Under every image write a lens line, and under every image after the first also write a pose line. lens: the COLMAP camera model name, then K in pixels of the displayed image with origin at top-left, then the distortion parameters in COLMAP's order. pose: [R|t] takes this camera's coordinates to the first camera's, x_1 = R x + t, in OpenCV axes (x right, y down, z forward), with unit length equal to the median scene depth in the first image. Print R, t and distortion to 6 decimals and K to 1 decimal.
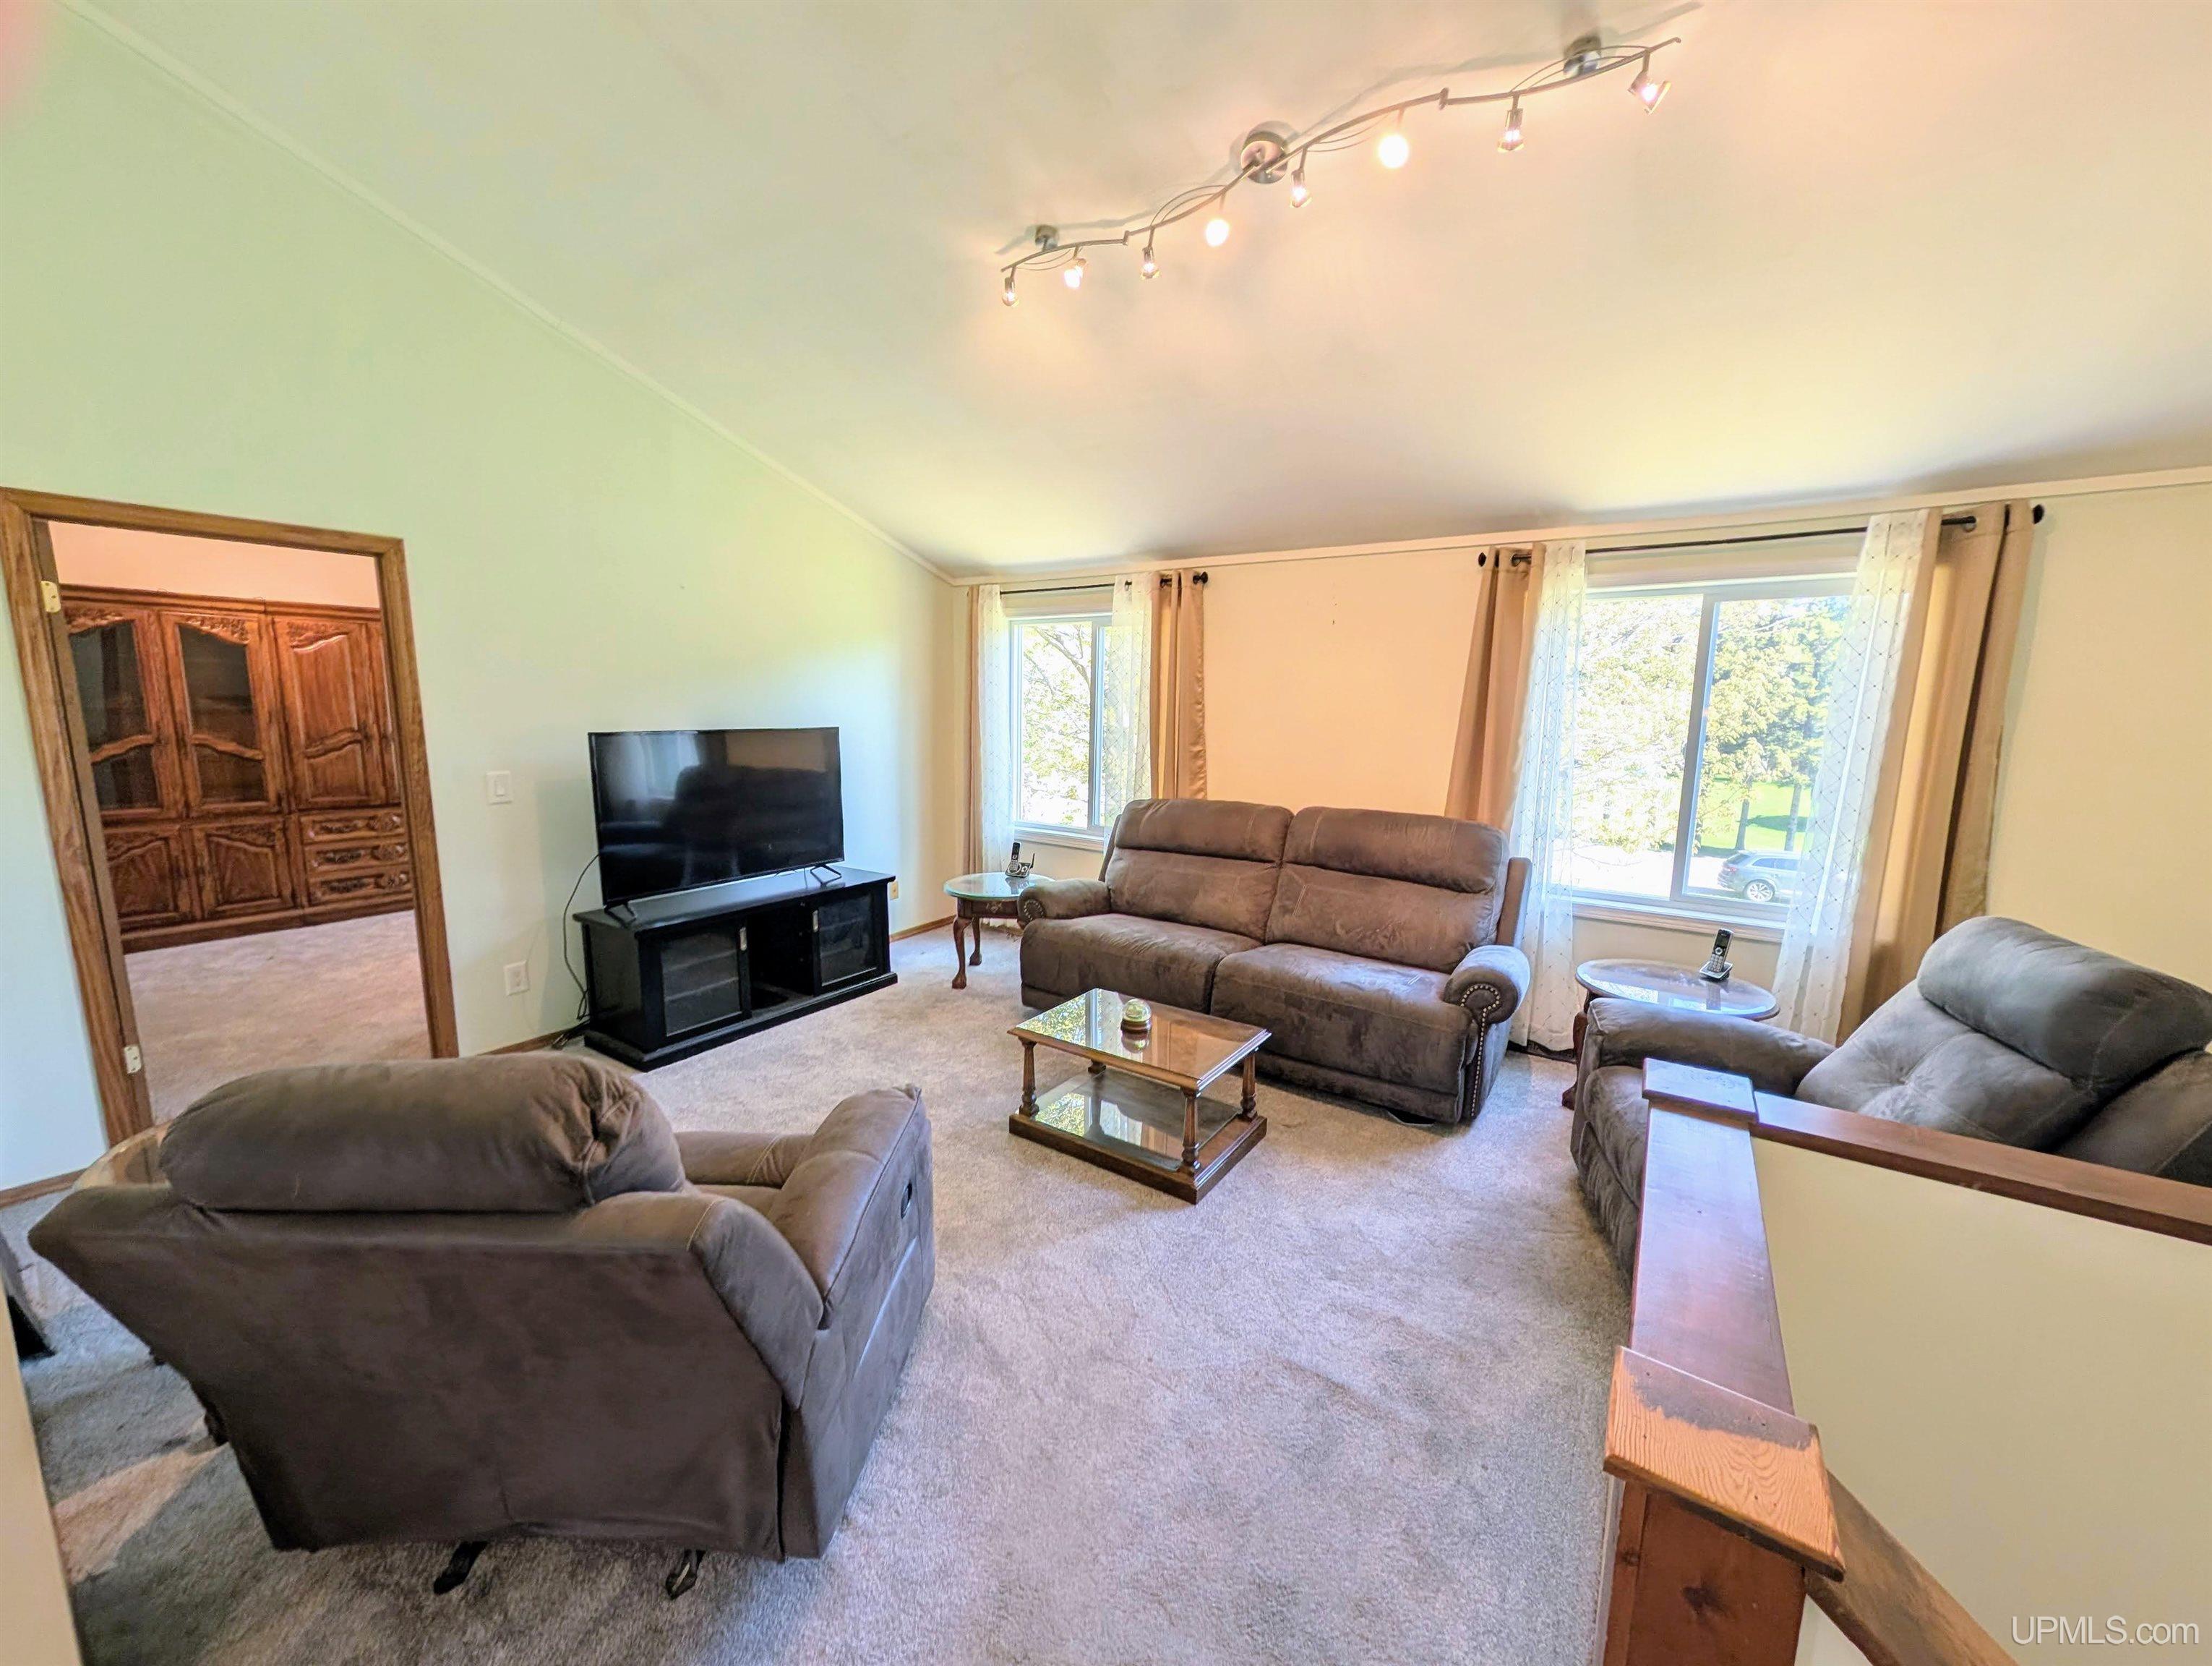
lens RADIAL K [[854.3, 0, 1109.2], [0, 854.3, 831.2], [0, 0, 1]] dist [-0.000649, -0.000157]
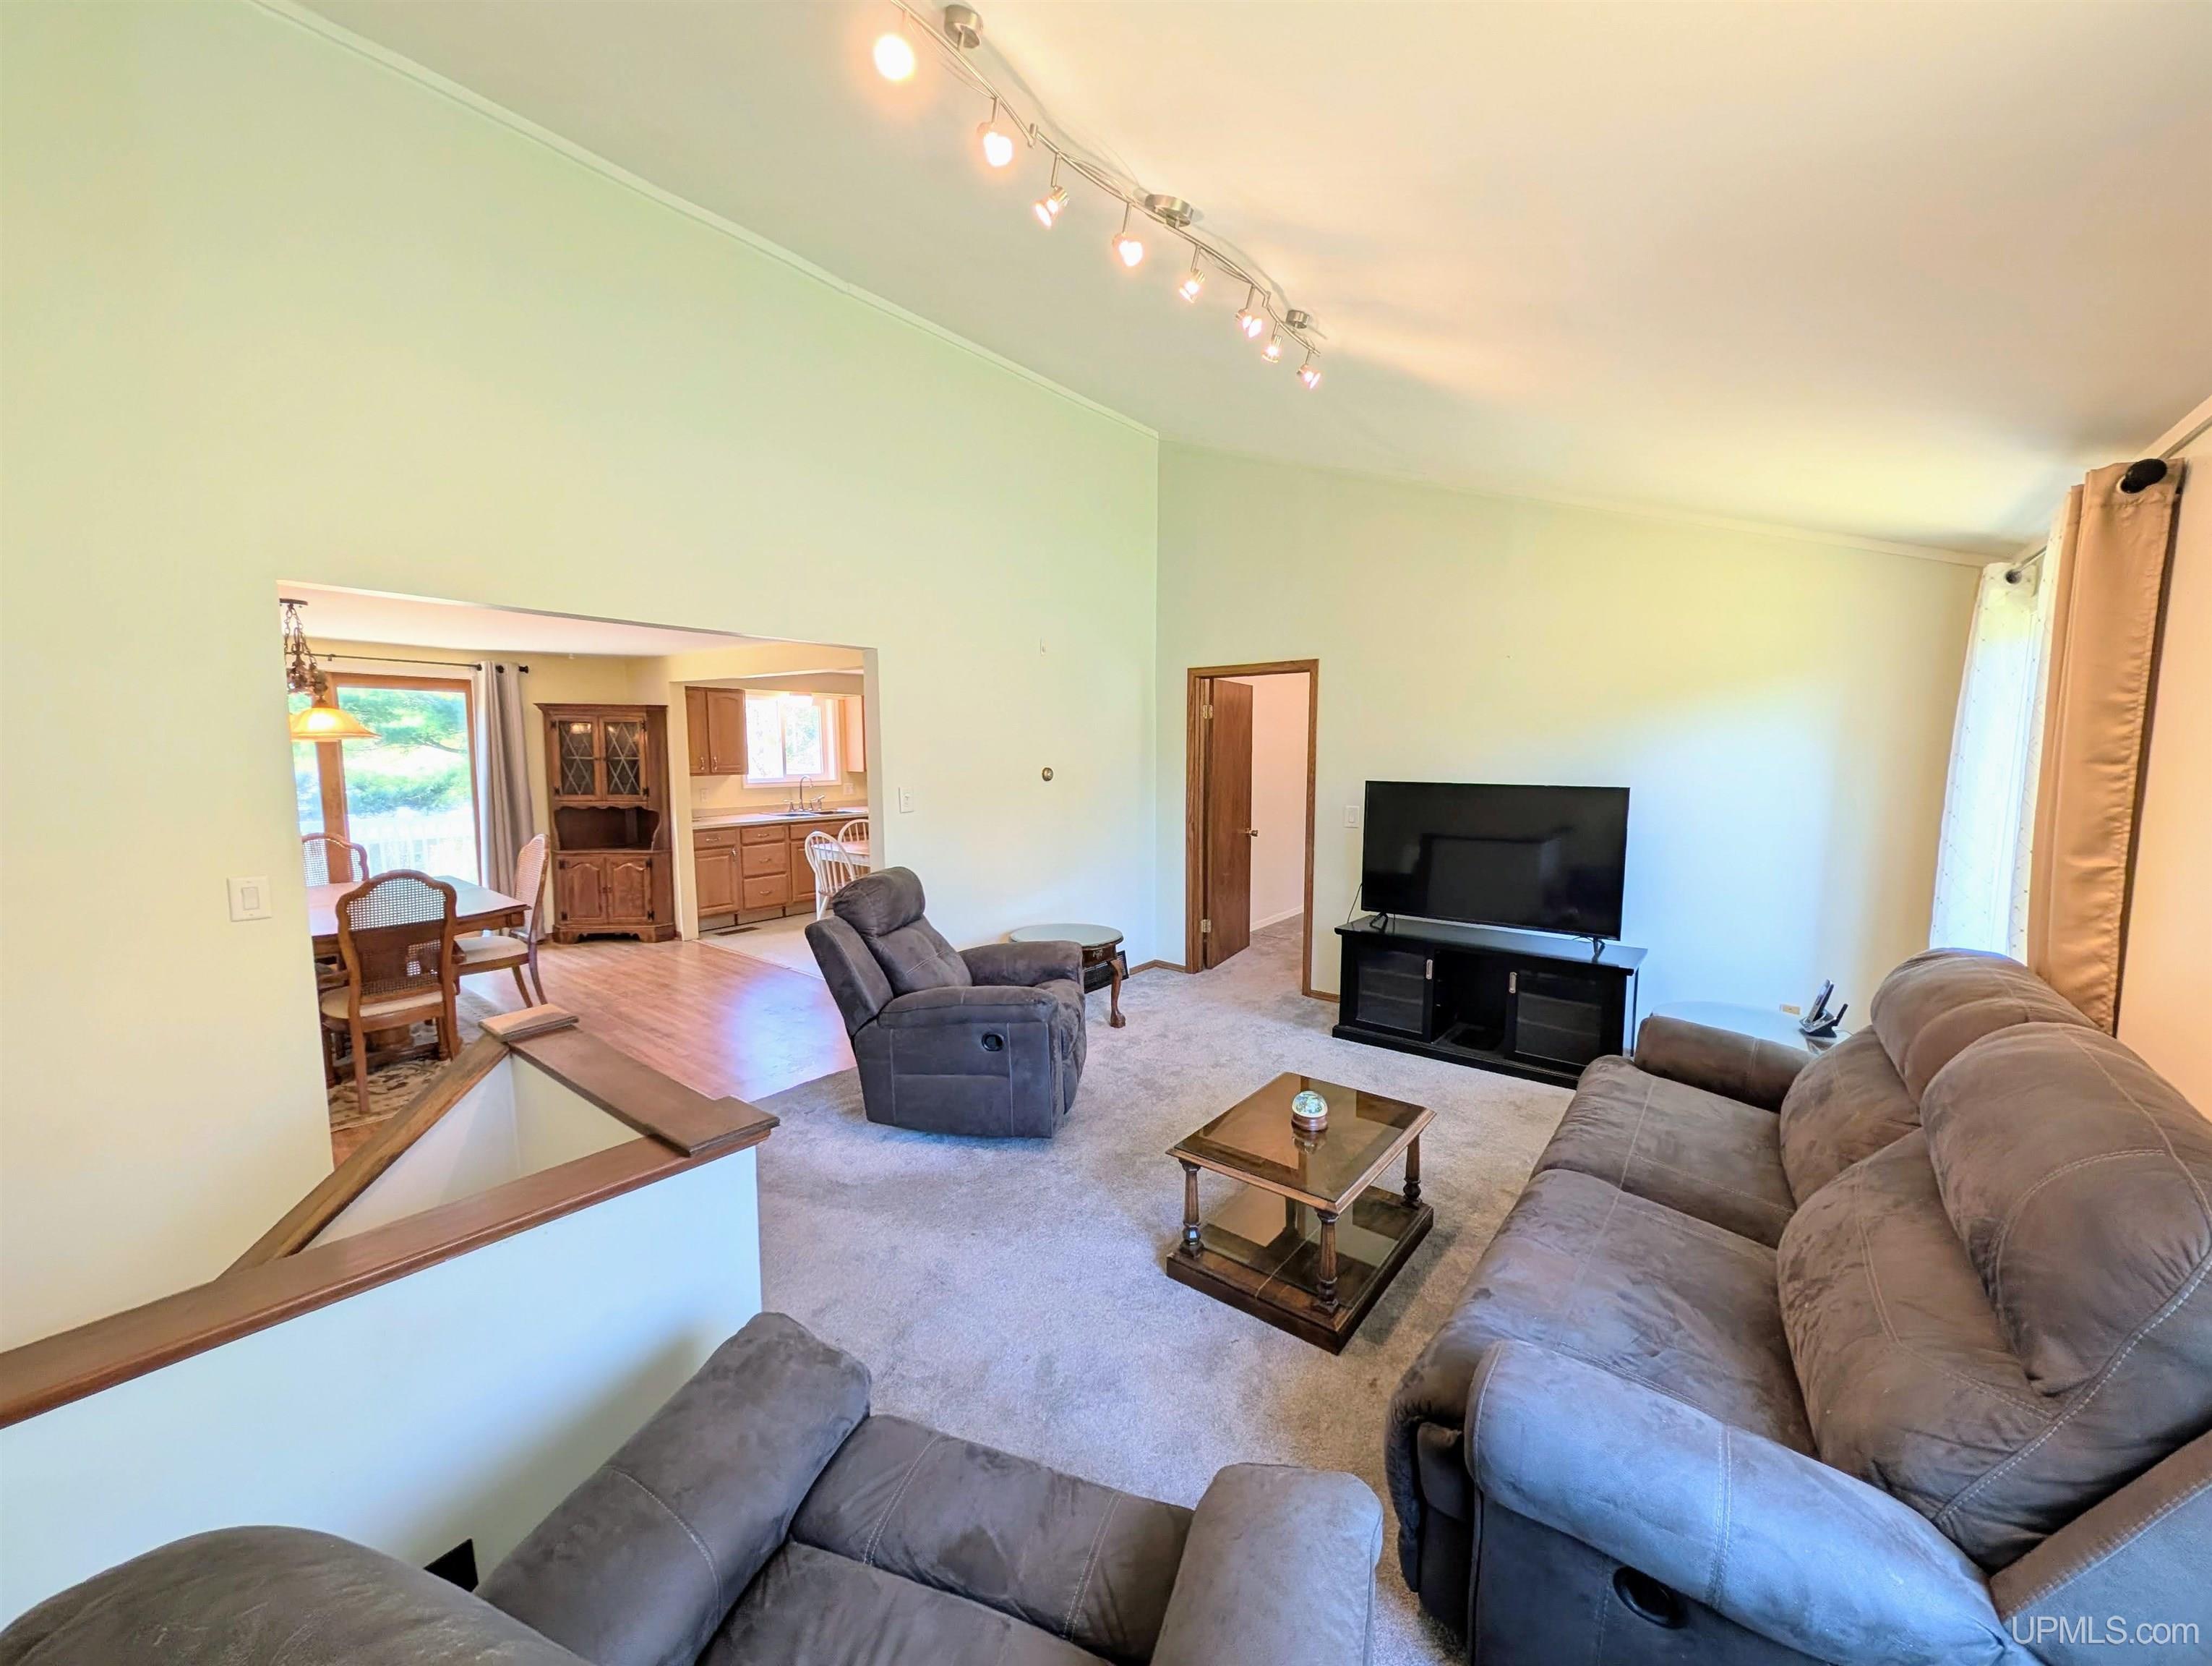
lens RADIAL K [[854.3, 0, 1108.6], [0, 854.3, 830.6], [0, 0, 1]] dist [-0.000649, -0.000157]
pose [[-0.074658, 0.084259, -0.993643, 0.586972], [-0.154921, 0.983346, 0.095026, -0.078652], [0.985102, 0.161030, -0.060361, 0.522906]]
